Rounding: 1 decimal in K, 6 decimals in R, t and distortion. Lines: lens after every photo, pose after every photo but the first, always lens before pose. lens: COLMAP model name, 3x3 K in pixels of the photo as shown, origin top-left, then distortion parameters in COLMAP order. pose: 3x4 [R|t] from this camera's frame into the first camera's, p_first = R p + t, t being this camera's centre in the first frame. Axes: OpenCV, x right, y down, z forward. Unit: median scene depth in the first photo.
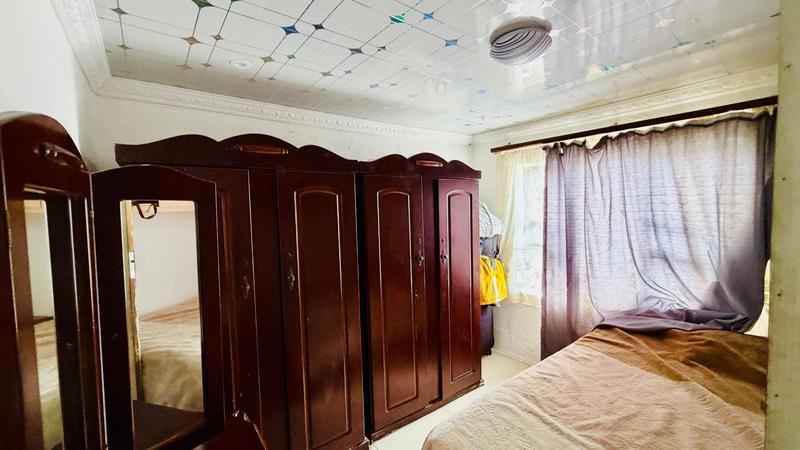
lens RADIAL K [[317.7, 0, 398.1], [0, 317.7, 225.5], [0, 0, 1]] dist [-0.002206, -0.000311]
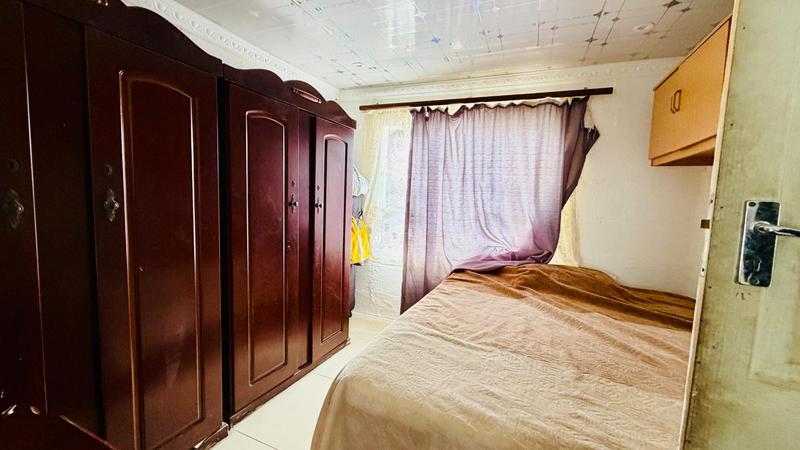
lens RADIAL K [[317.7, 0, 398.1], [0, 317.7, 225.5], [0, 0, 1]] dist [-0.002206, -0.000311]
pose [[0.871369, 0.015948, 0.490369, -0.106707], [-0.035655, 0.998887, 0.030872, 0.125254], [-0.489331, -0.044386, 0.870968, 0.109191]]
